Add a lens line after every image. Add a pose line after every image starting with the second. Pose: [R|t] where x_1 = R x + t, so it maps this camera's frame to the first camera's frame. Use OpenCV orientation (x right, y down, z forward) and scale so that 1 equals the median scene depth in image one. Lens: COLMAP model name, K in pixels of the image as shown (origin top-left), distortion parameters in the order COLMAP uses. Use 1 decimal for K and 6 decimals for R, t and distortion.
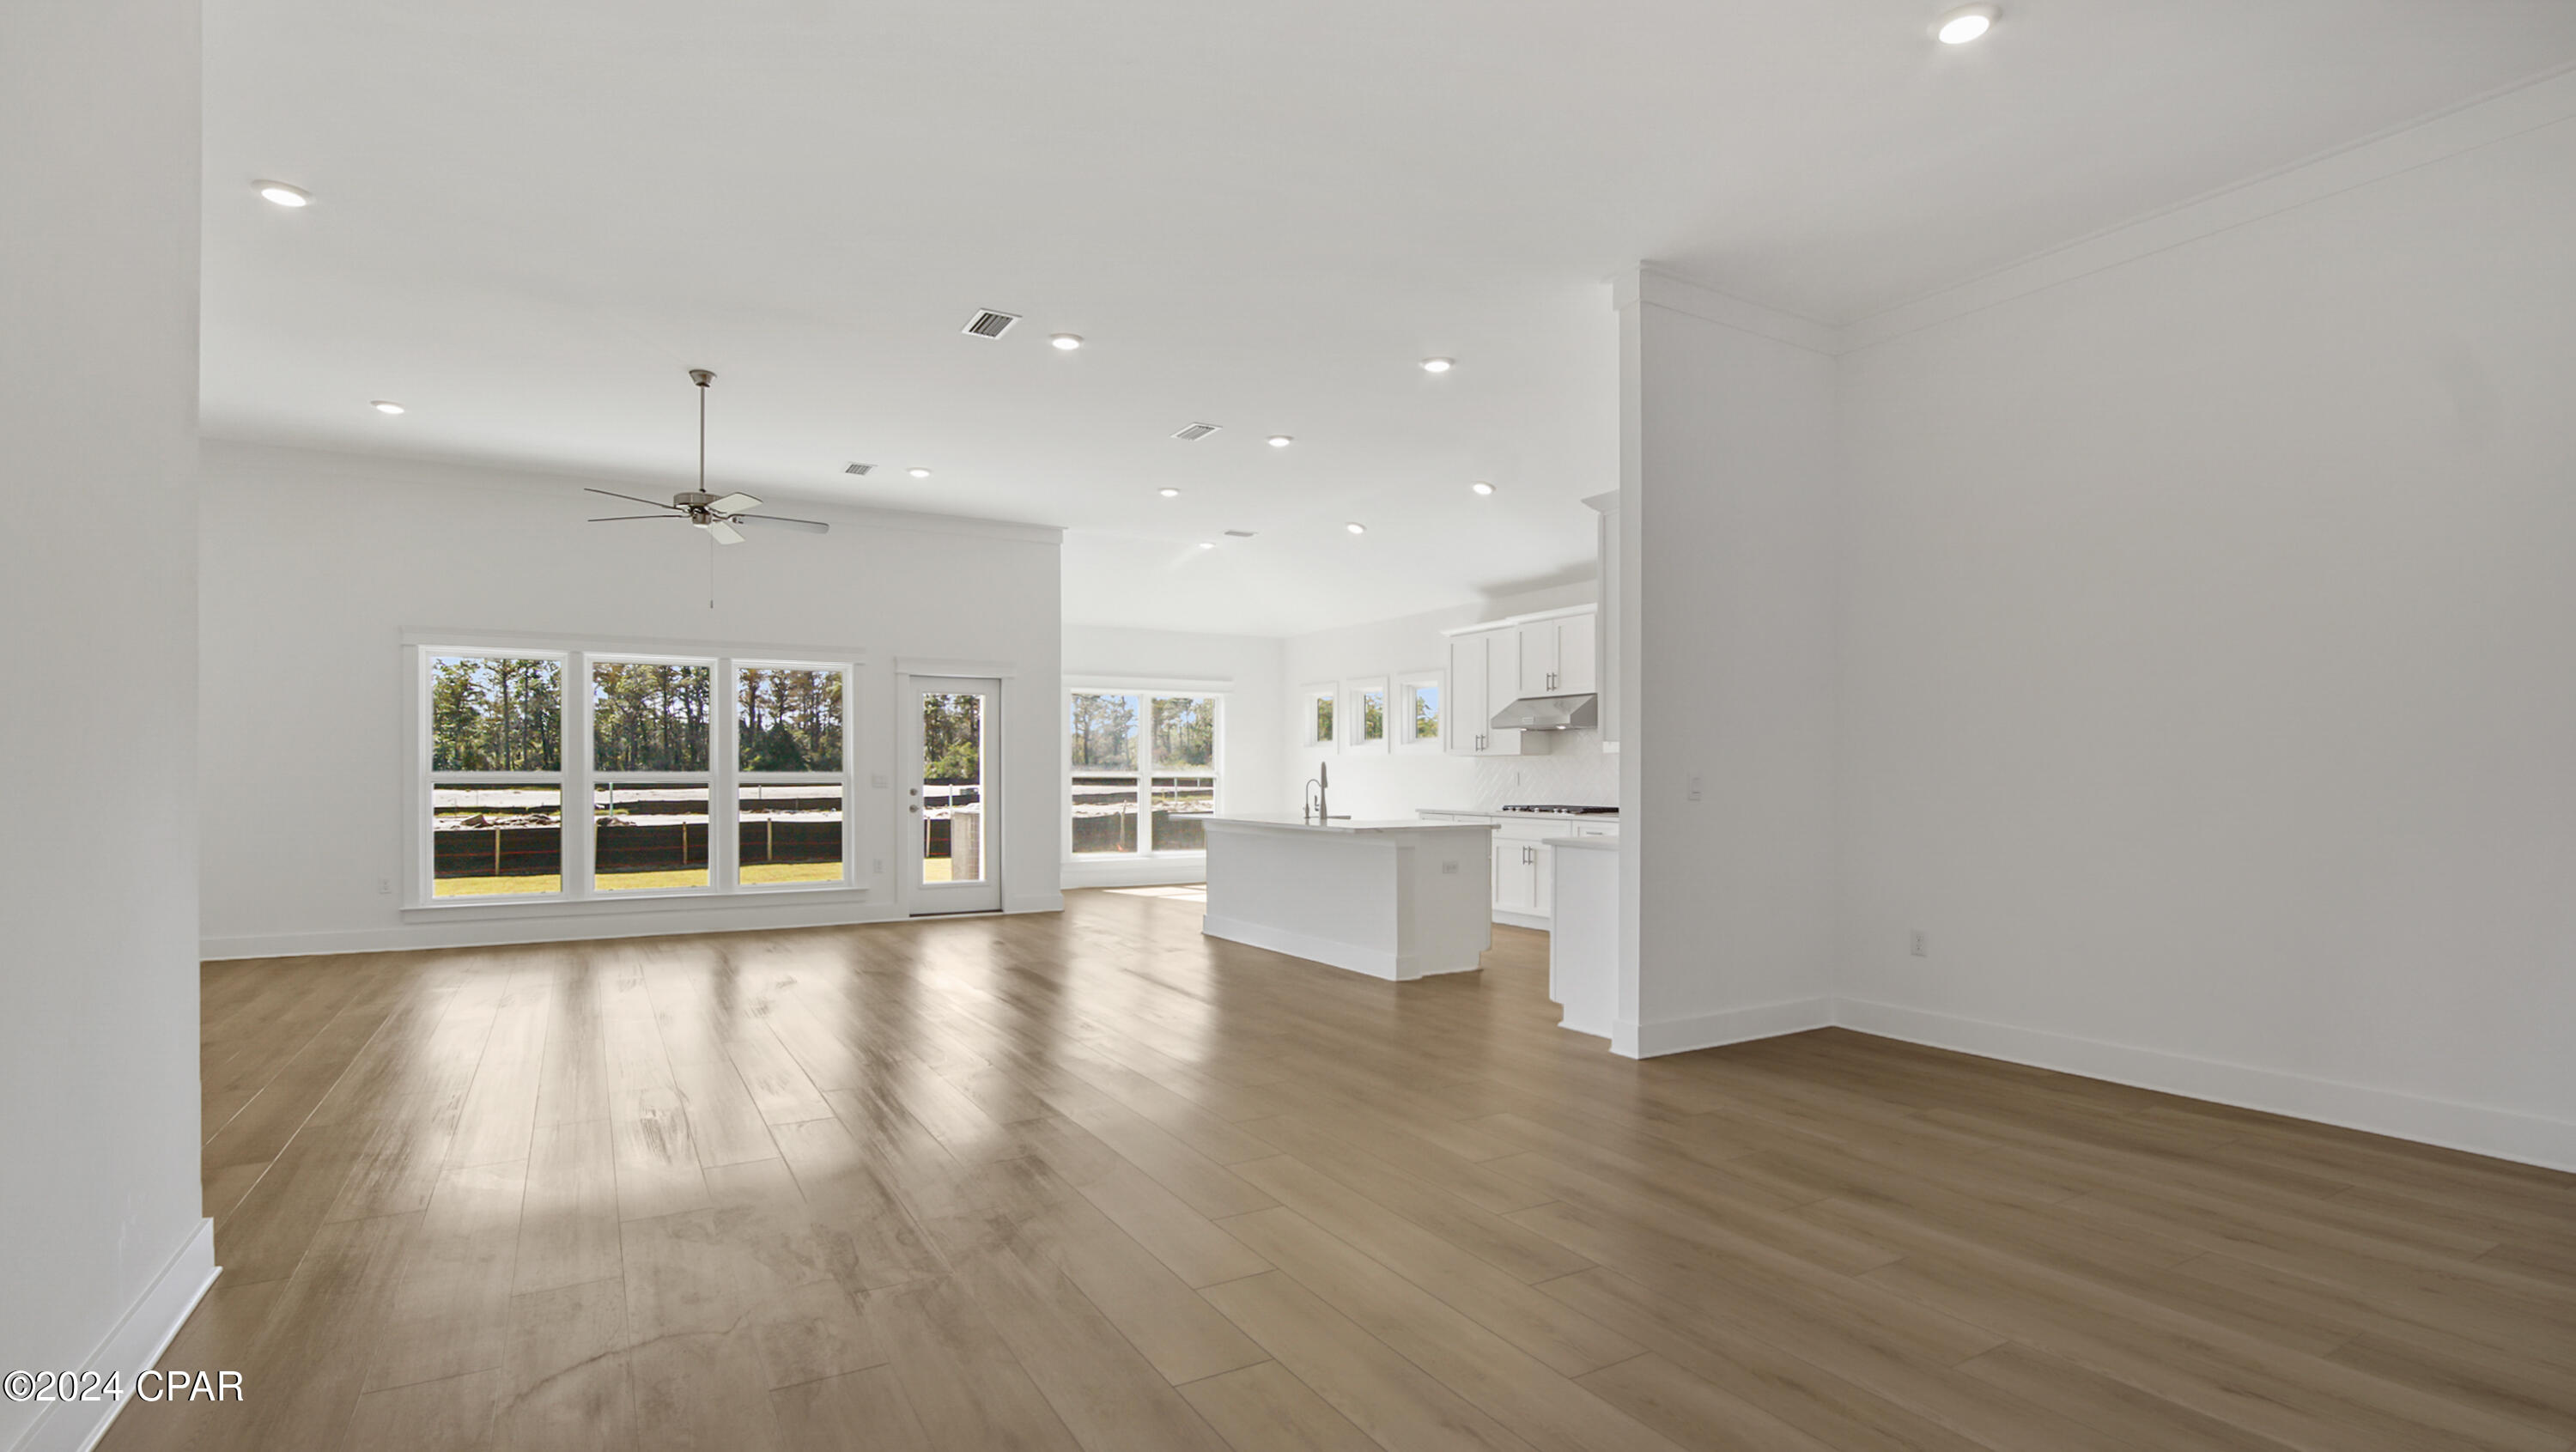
lens RADIAL K [[1191.5, 0, 1287.8], [0, 1191.5, 775.6], [0, 0, 1]] dist [-0.030166, 0.000476]
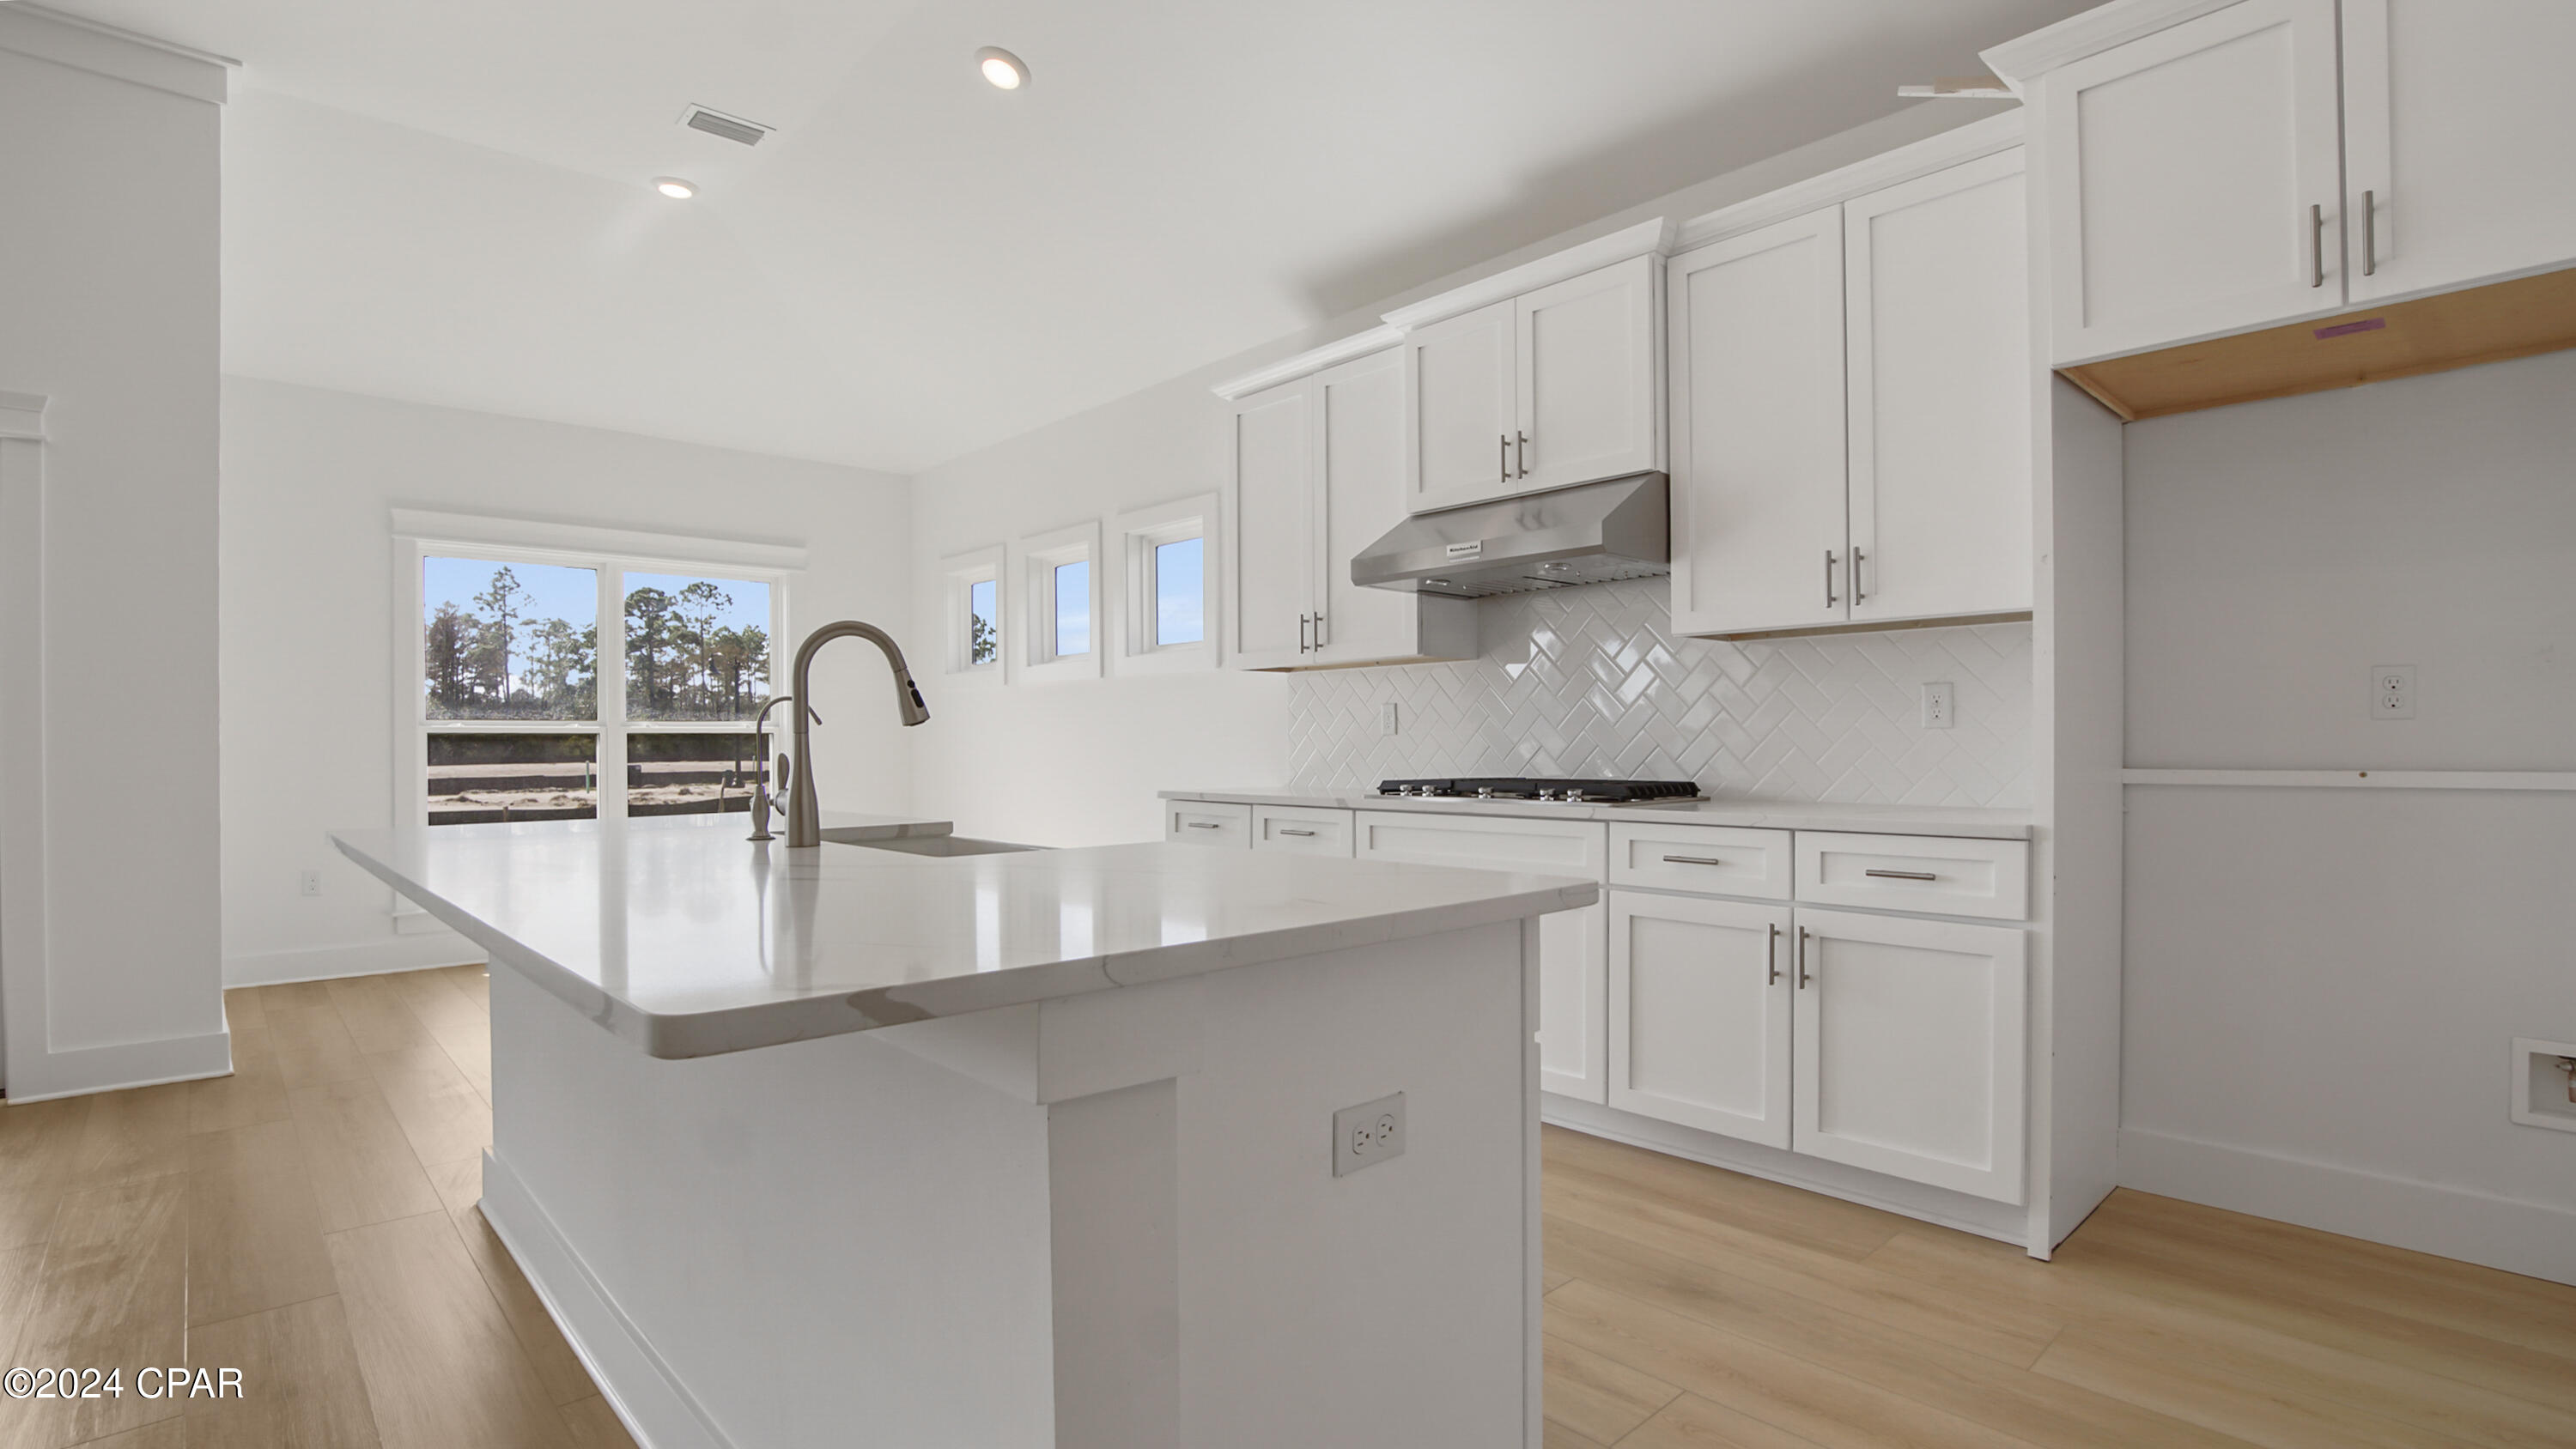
lens RADIAL K [[1191.4, 0, 1287.8], [0, 1191.4, 774.1], [0, 0, 1]] dist [-0.030166, 0.000476]
pose [[0.976374, -0.012669, 0.215717, 0.066177], [0.006878, 0.999596, 0.027574, 0.012272], [-0.215979, -0.025439, 0.976067, 0.634169]]
